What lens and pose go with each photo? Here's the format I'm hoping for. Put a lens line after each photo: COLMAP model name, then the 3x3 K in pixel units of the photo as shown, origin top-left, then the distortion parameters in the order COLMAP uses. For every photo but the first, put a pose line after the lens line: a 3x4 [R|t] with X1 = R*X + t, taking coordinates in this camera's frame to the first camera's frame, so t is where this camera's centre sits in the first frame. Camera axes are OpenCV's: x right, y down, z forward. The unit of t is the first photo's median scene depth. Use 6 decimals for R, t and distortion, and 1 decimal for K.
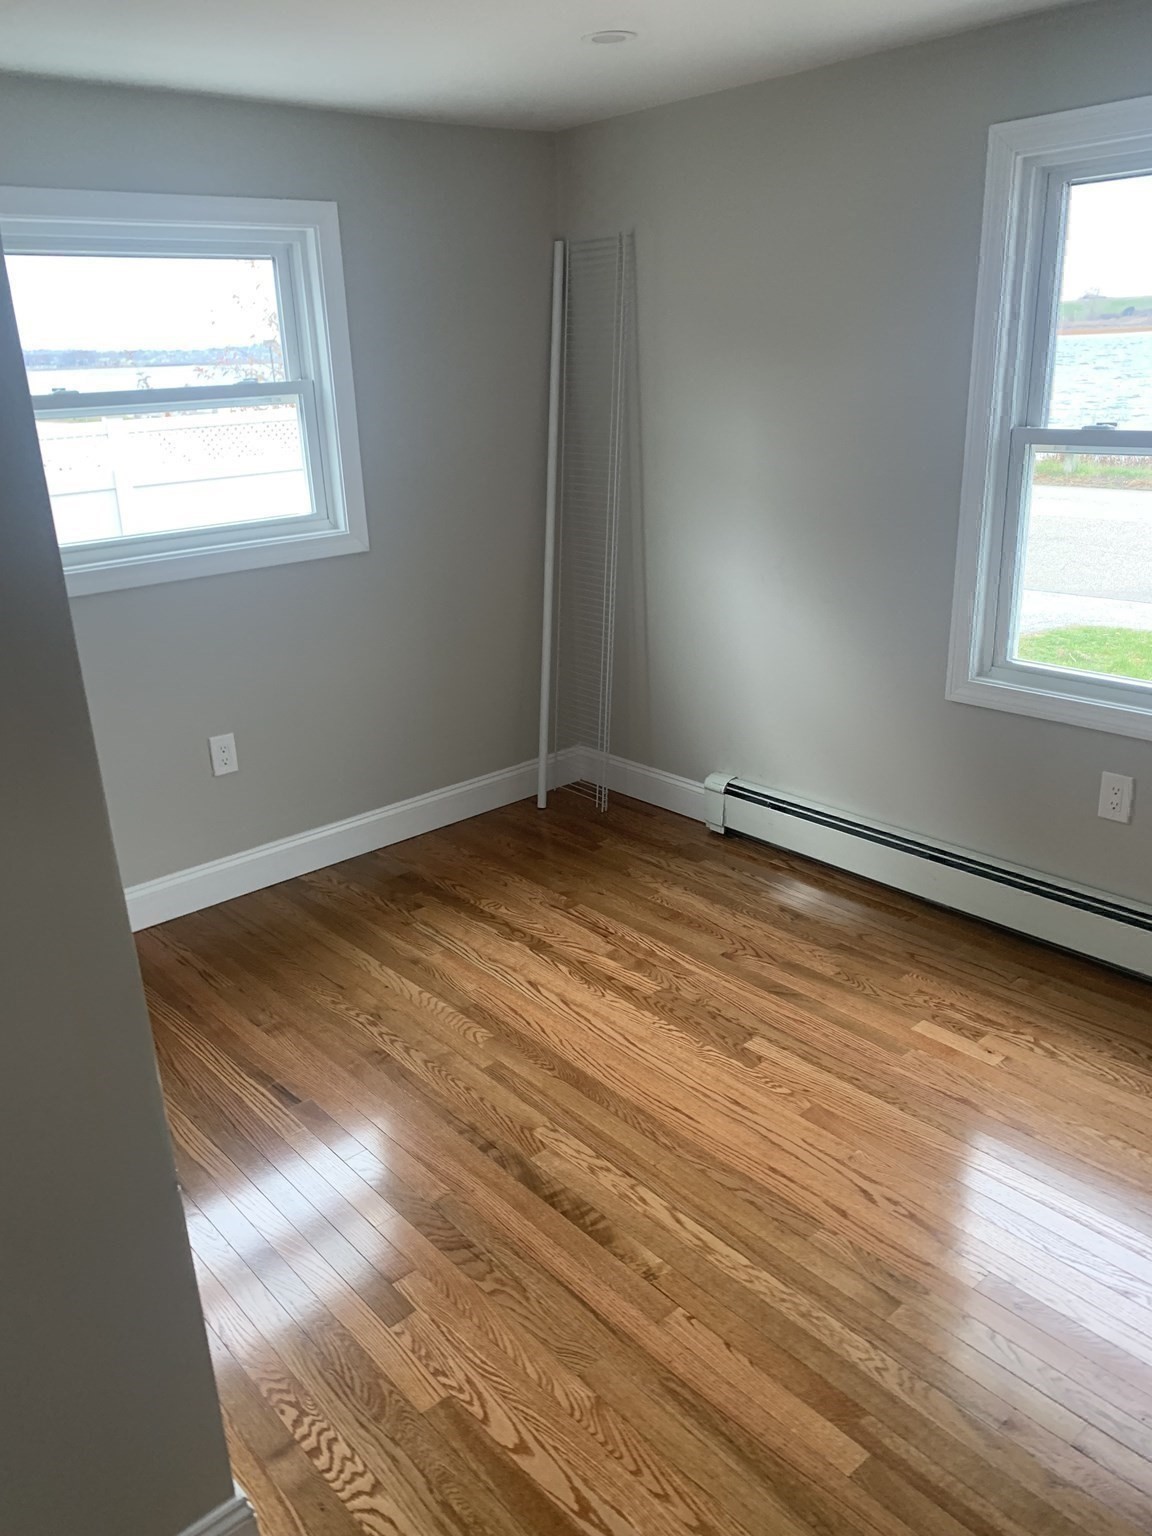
lens RADIAL K [[1166.3, 0, 576.0], [0, 1166.3, 768.0], [0, 0, 1]] dist [-0.000847, 0.005686]
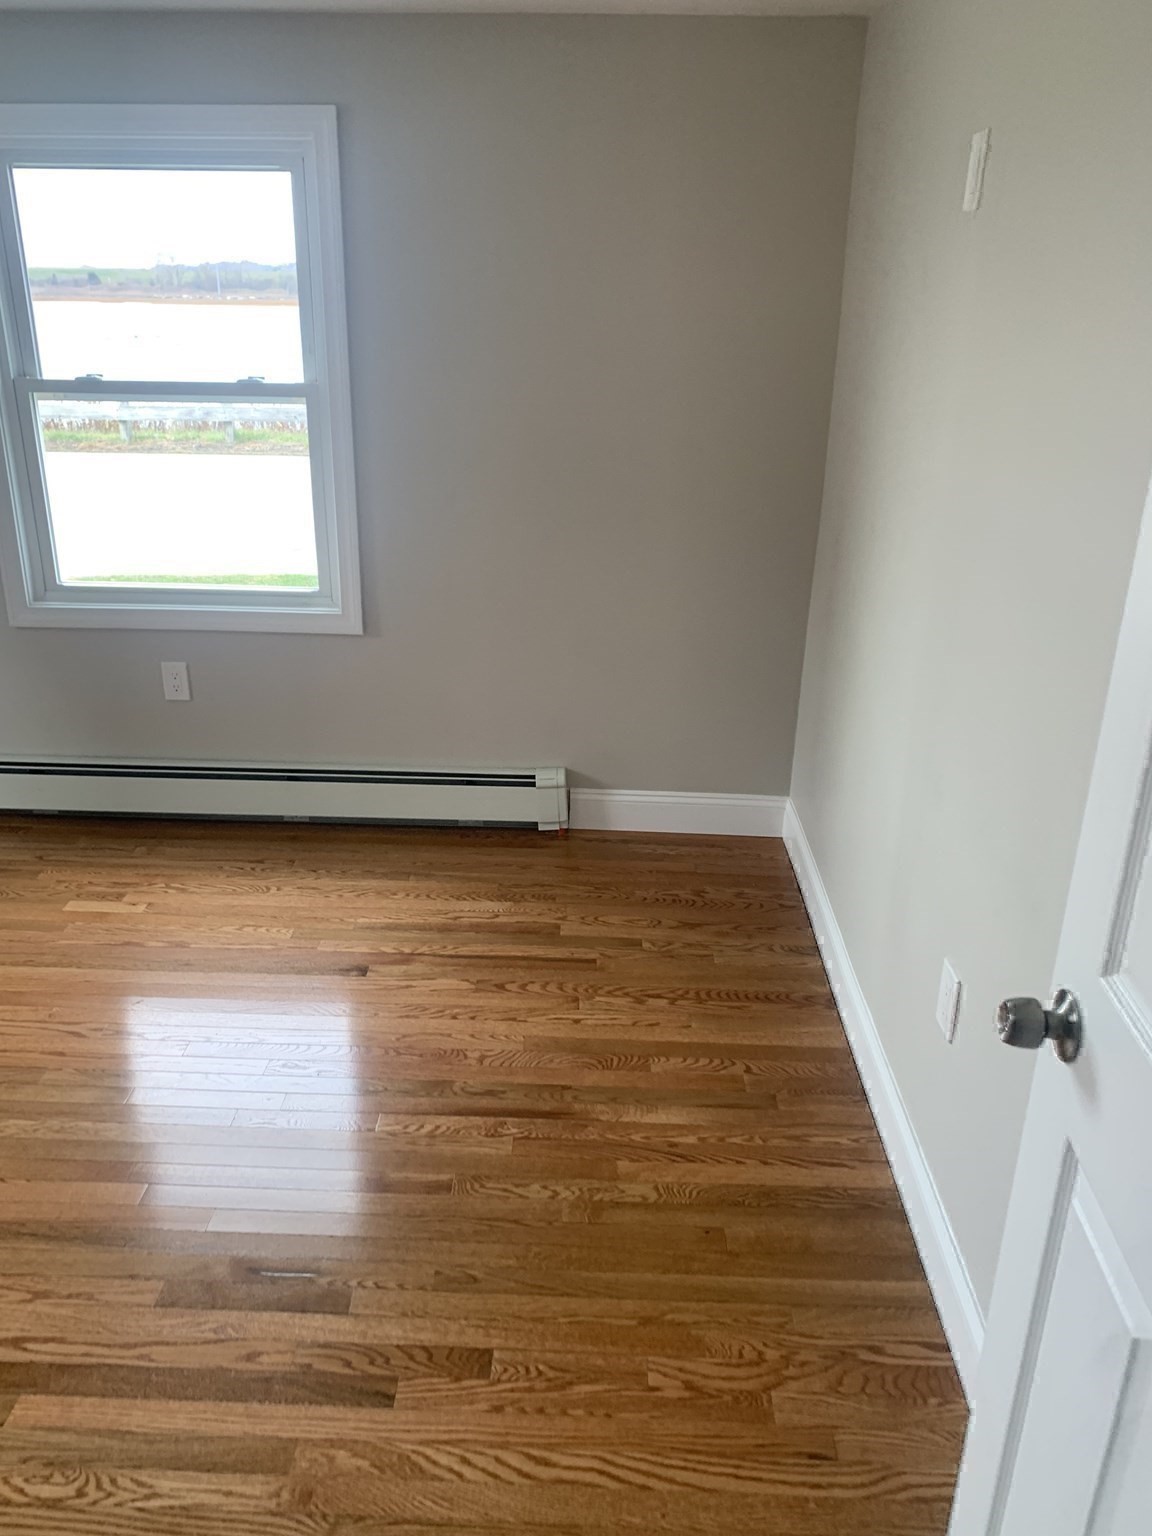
lens RADIAL K [[1169.8, 0, 576.0], [0, 1169.8, 768.0], [0, 0, 1]] dist [-0.000722, 0.001574]
pose [[0.672960, -0.225541, 0.704454, -0.151802], [0.209560, 0.971493, 0.110845, 0.069298], [-0.709372, 0.073031, 0.701040, -0.168664]]
